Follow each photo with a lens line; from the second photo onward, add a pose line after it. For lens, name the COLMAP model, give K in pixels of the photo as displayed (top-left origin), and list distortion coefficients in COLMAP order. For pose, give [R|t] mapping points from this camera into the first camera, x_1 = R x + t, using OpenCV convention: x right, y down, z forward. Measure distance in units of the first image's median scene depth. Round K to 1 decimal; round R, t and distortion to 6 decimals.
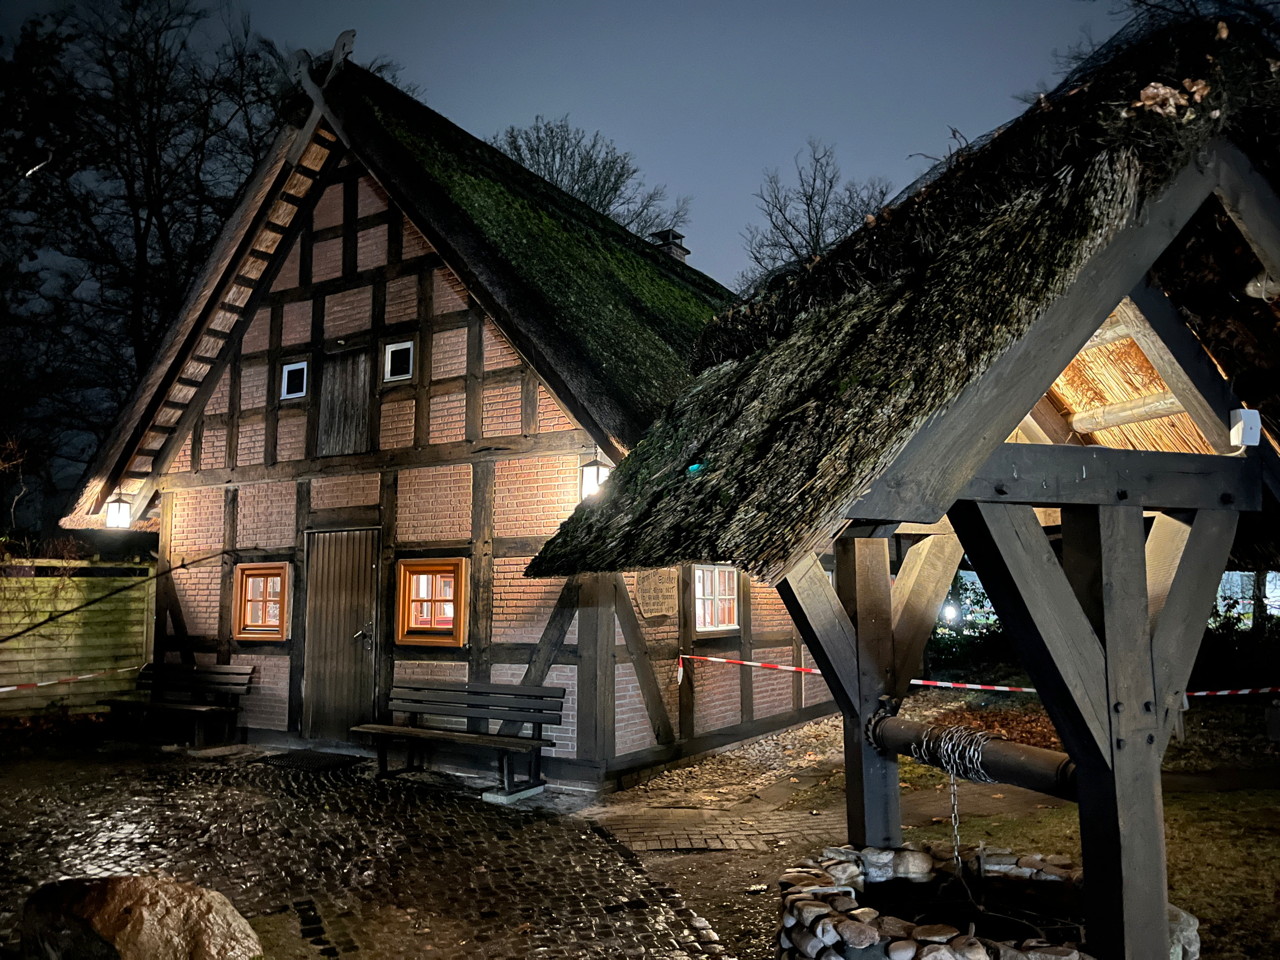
lens RADIAL K [[983.6, 0, 639.6], [0, 983.6, 480.9], [0, 0, 1]] dist [0.064050, -0.080214]
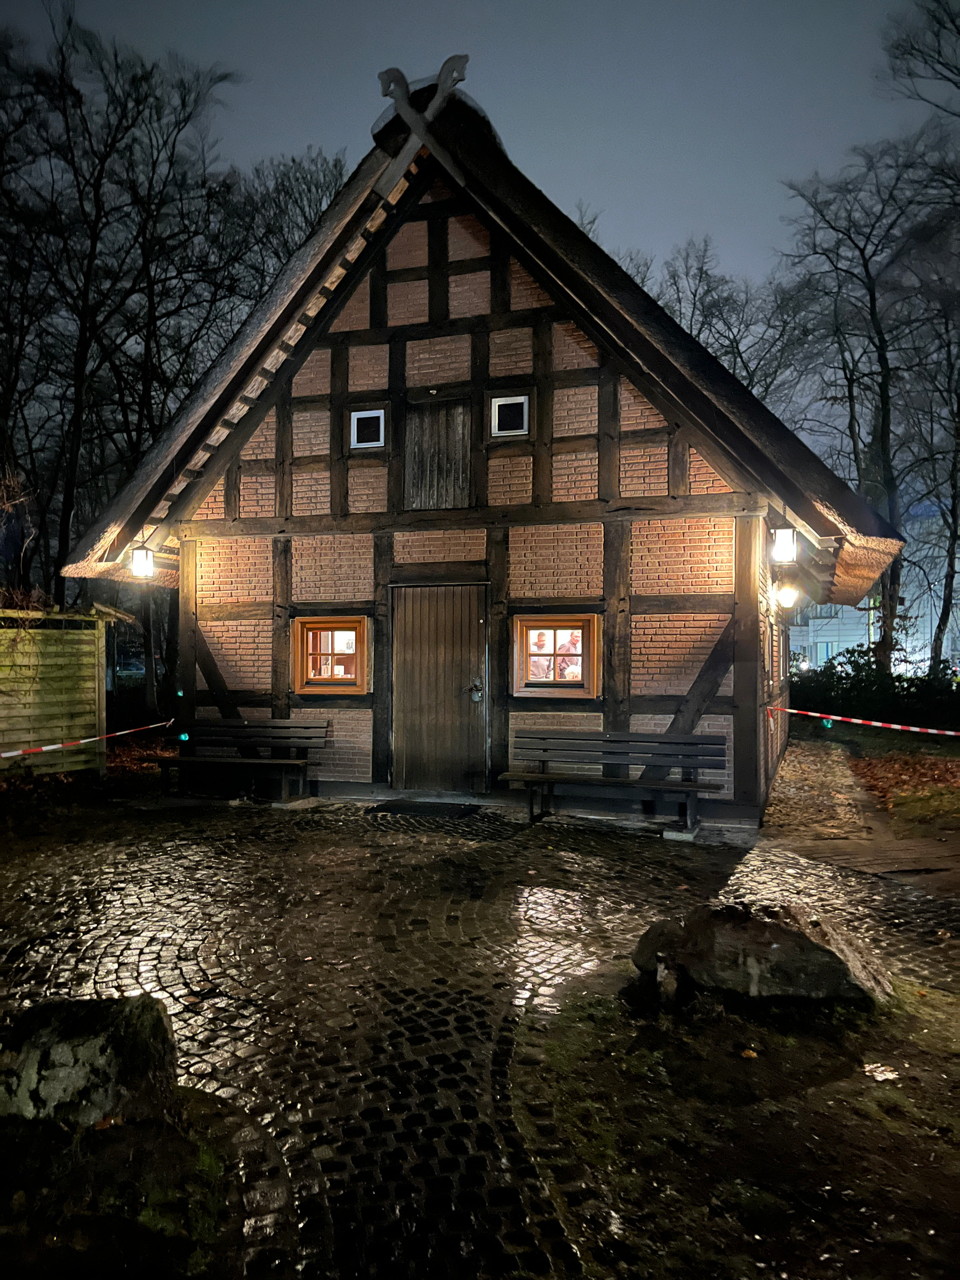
lens RADIAL K [[983.6, 0, 479.3], [0, 983.6, 644.3], [0, 0, 1]] dist [0.064050, -0.080214]
pose [[0.975419, 0.005352, 0.220294, -0.465956], [-0.028163, 0.994534, 0.100541, 0.008161], [-0.218552, -0.104274, 0.970238, 0.018394]]
